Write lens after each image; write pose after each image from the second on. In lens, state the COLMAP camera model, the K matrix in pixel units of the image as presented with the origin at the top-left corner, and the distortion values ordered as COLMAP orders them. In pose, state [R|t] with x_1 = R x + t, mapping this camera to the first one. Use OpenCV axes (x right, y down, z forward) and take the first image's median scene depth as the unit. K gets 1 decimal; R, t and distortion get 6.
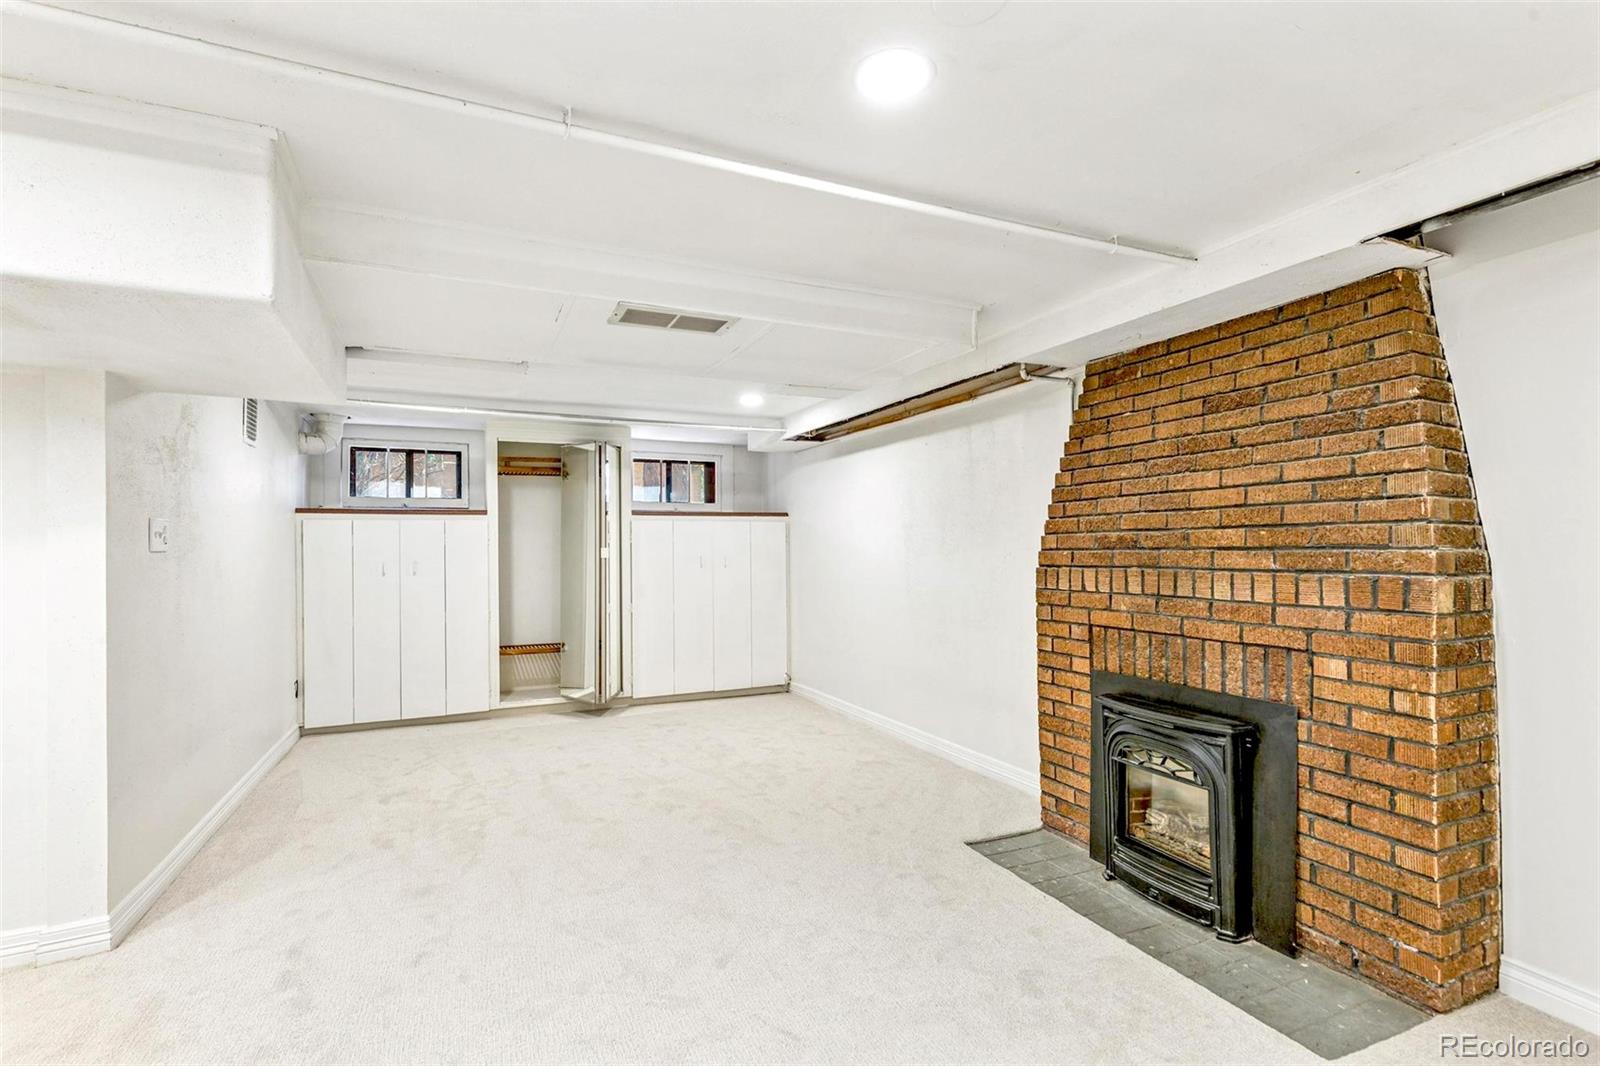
lens RADIAL K [[728.3, 0, 801.8], [0, 728.3, 539.9], [0, 0, 1]] dist [0.004418, 0.000271]
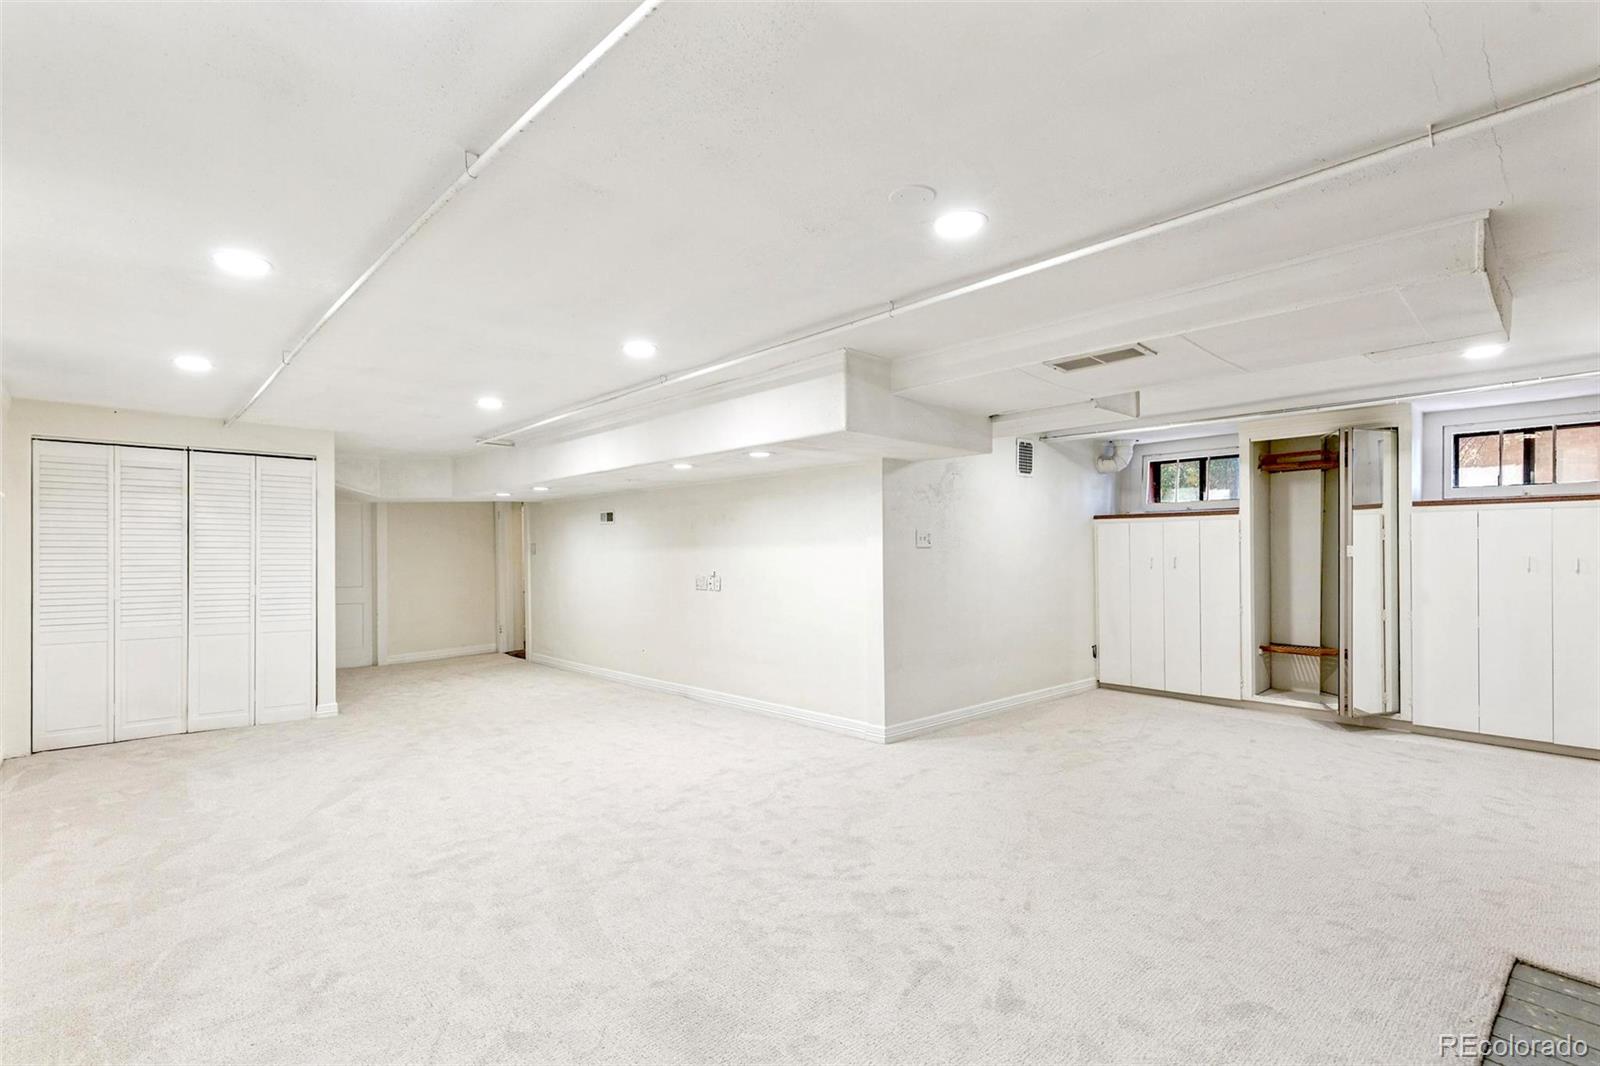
lens RADIAL K [[760.7, 0, 803.9], [0, 760.7, 545.9], [0, 0, 1]] dist [0.018262, -0.000318]
pose [[0.302625, -0.000572, -0.953109, 0.735693], [0.010764, 0.999938, 0.002818, 0.002845], [0.953049, -0.011112, 0.302613, 0.114364]]
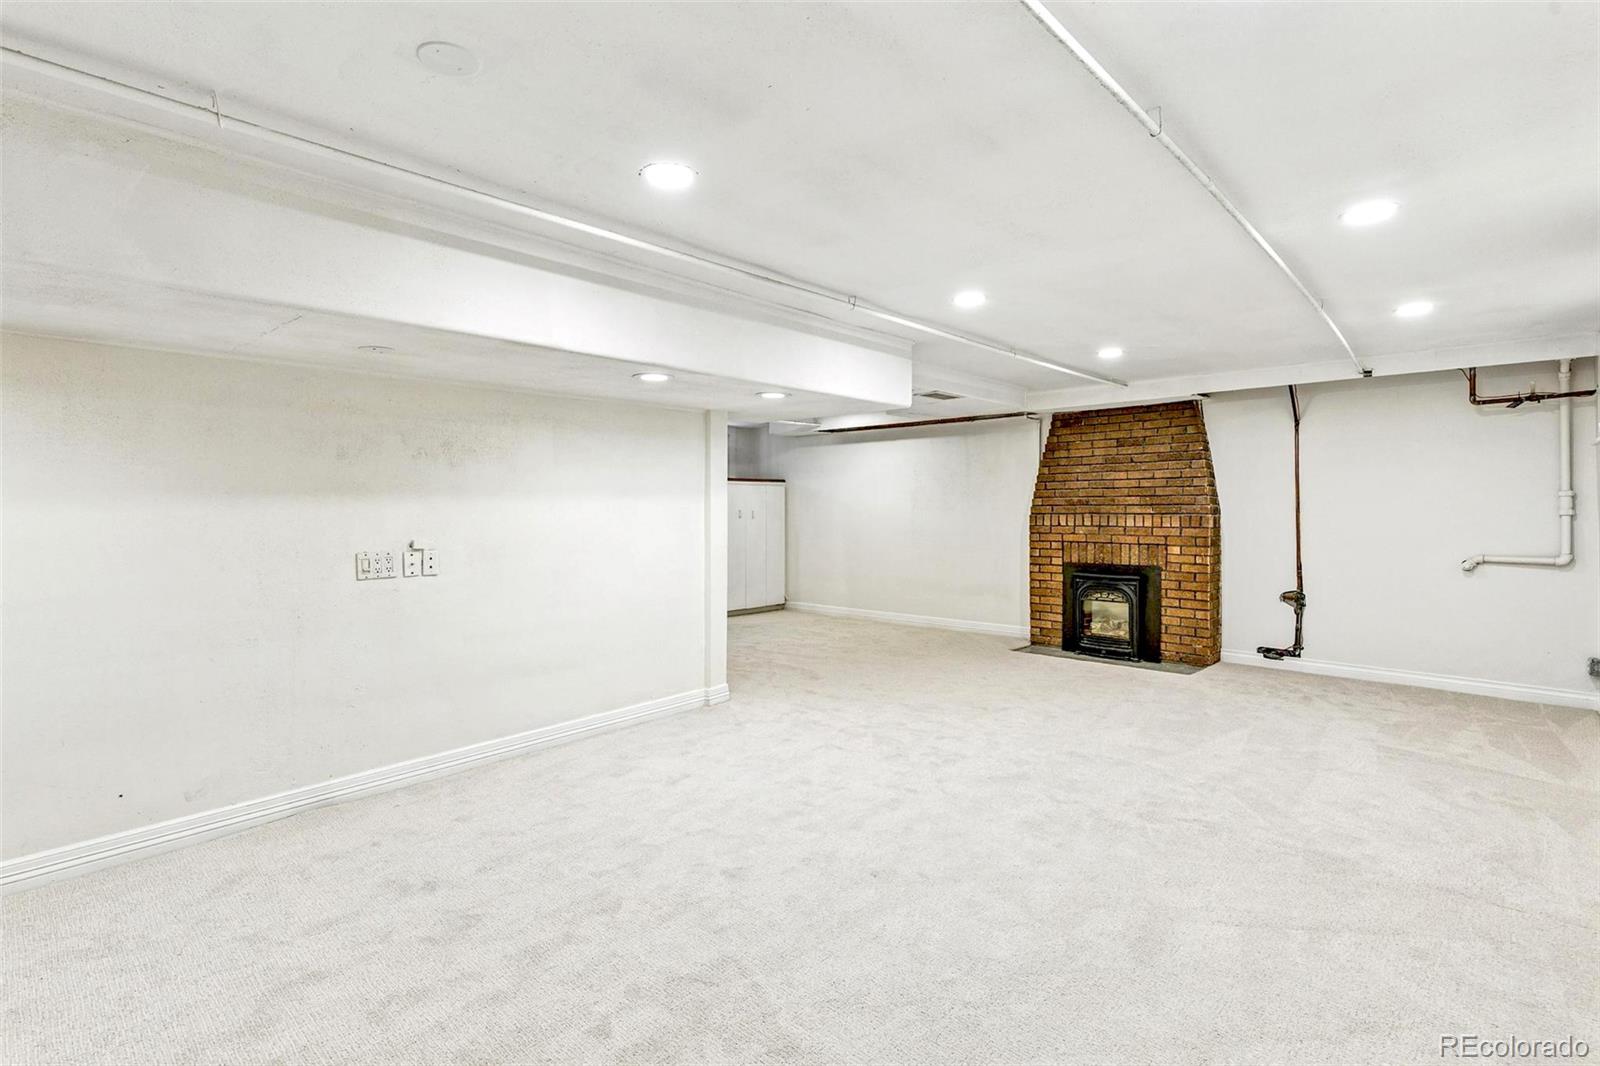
lens RADIAL K [[757.3, 0, 817.1], [0, 757.3, 511.4], [0, 0, 1]] dist [0.000291, -0.000121]
pose [[0.918991, 0.004012, 0.394258, -1.143781], [-0.009517, 0.999883, 0.012008, 0.010824], [-0.394164, -0.014787, 0.918921, -0.746646]]
